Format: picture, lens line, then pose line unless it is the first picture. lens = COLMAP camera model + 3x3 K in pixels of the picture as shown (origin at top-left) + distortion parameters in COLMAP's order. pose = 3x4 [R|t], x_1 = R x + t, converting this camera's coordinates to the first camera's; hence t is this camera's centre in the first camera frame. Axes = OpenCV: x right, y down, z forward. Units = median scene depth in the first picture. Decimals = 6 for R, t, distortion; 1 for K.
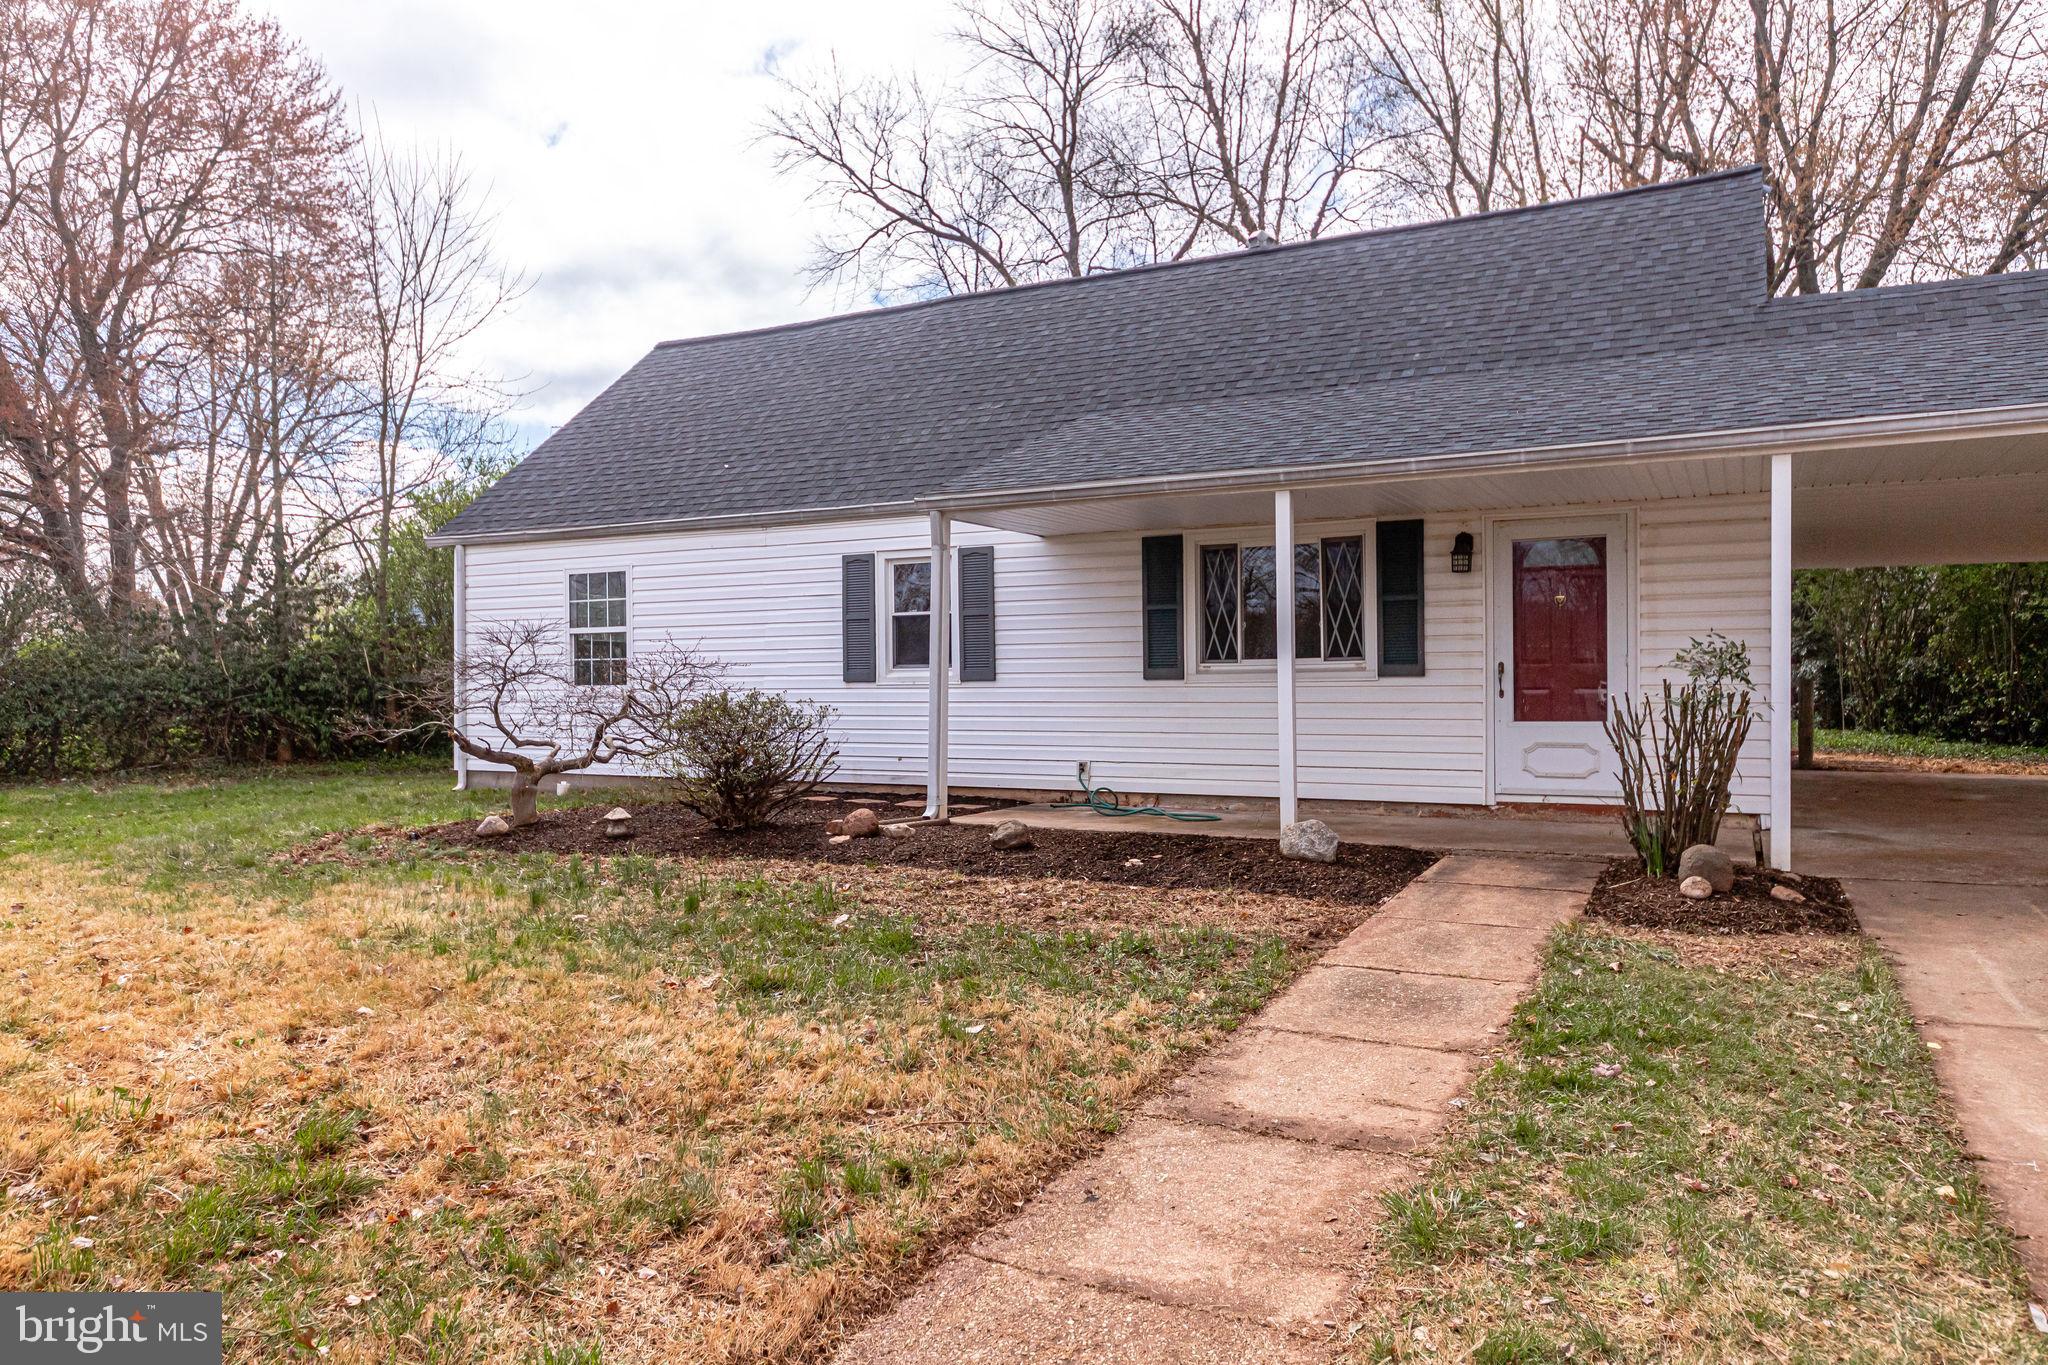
lens RADIAL K [[1344.9, 0, 1026.0], [0, 1344.9, 680.3], [0, 0, 1]] dist [0.003987, -0.006543]
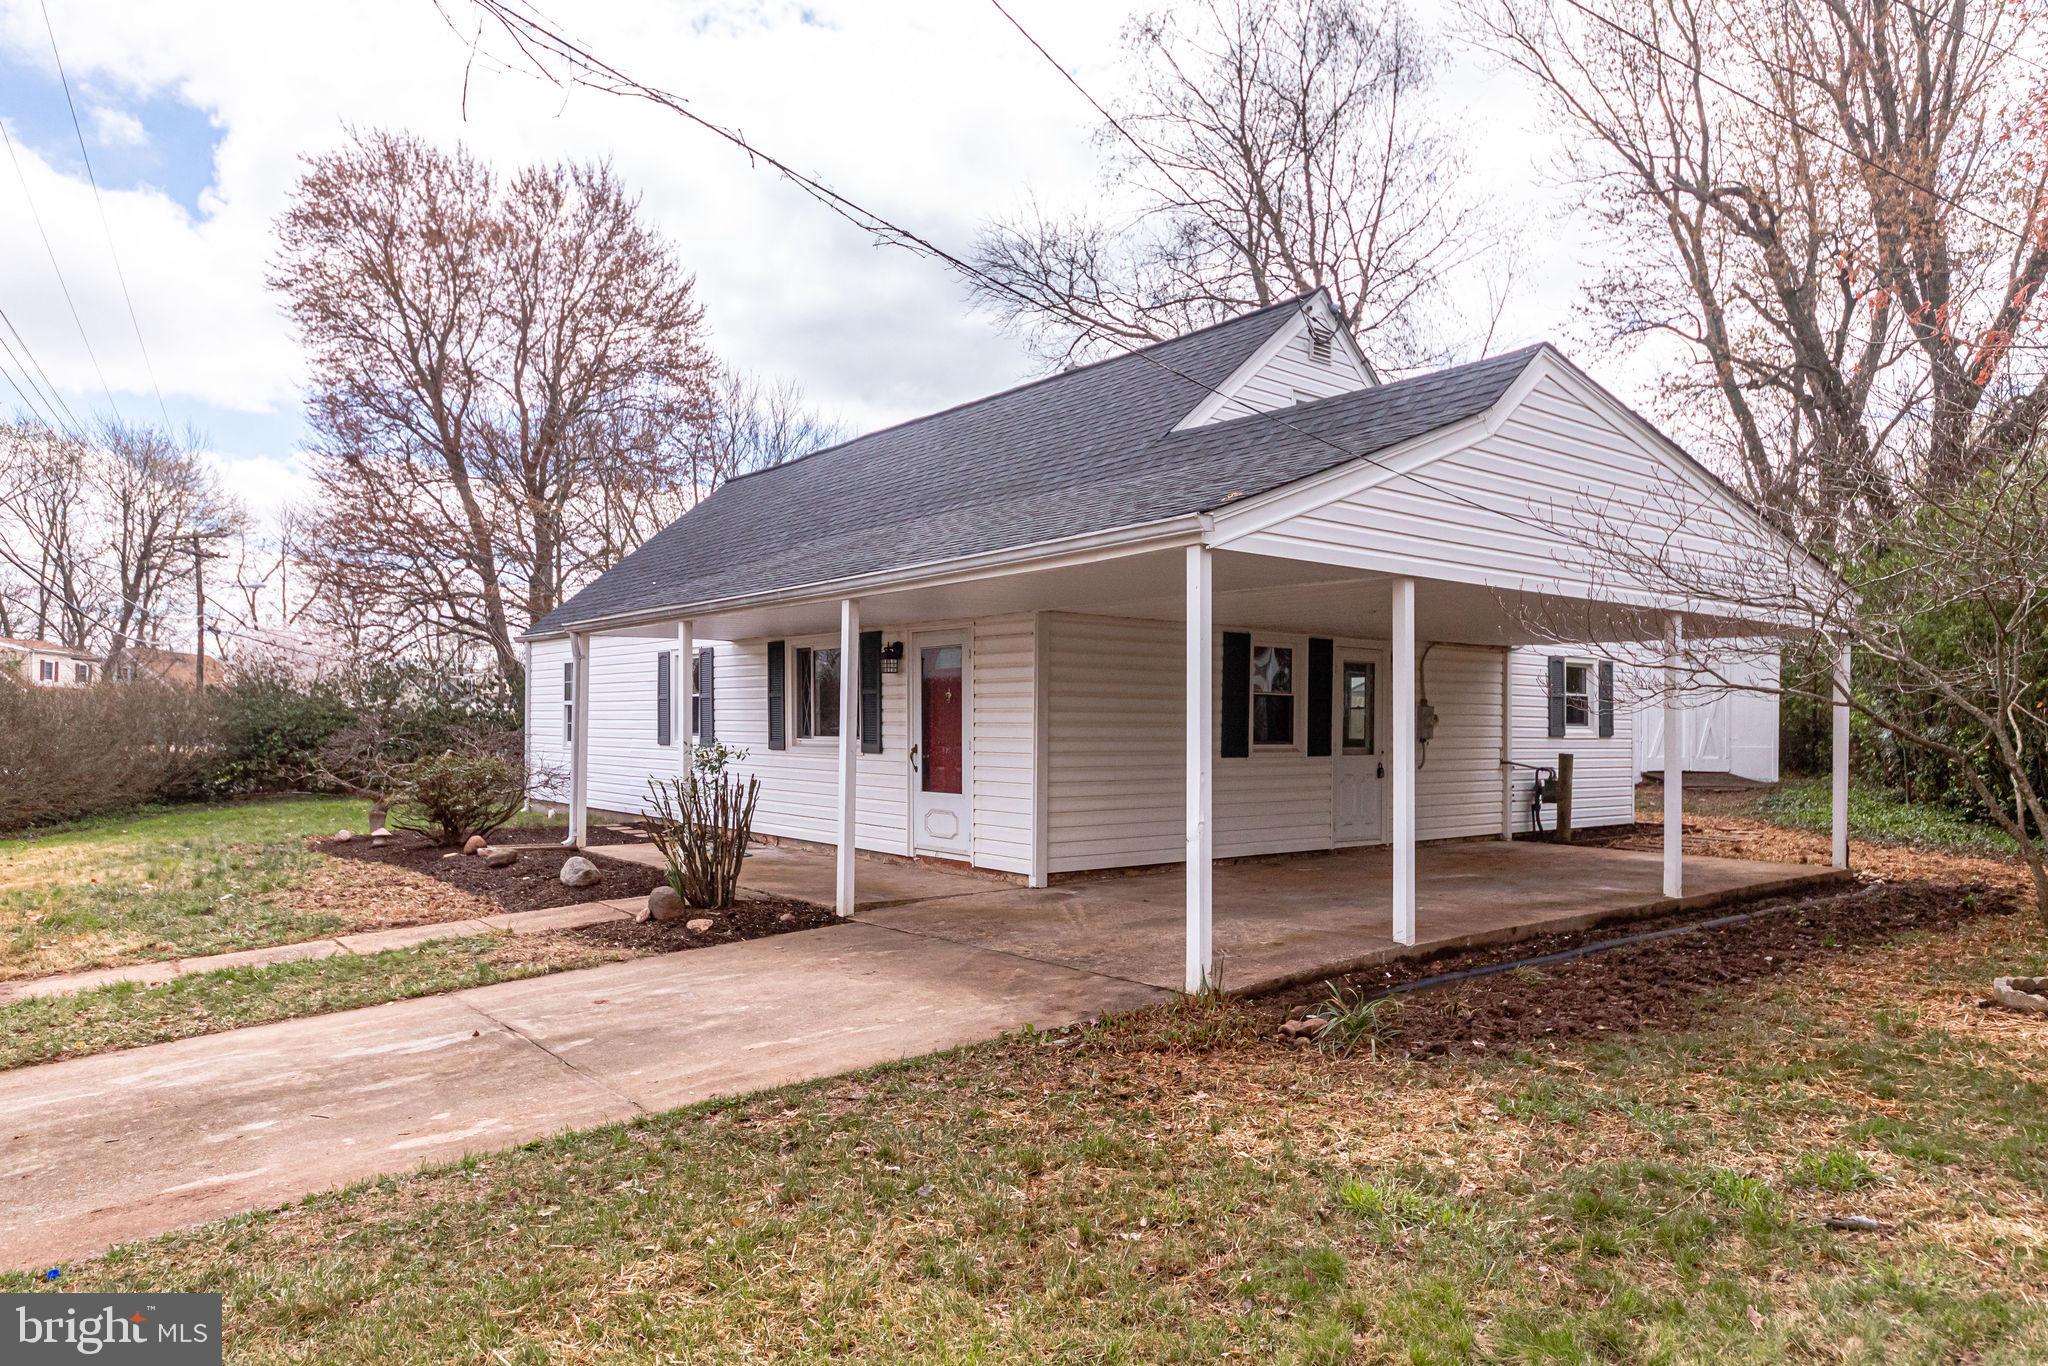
lens RADIAL K [[1293.8, 0, 1027.5], [0, 1293.8, 702.6], [0, 0, 1]] dist [-0.005721, -0.004381]
pose [[0.915174, 0.004173, -0.403036, 0.781991], [-0.007964, 0.999938, -0.007731, -0.036572], [0.402979, 0.010285, 0.915151, -0.058206]]
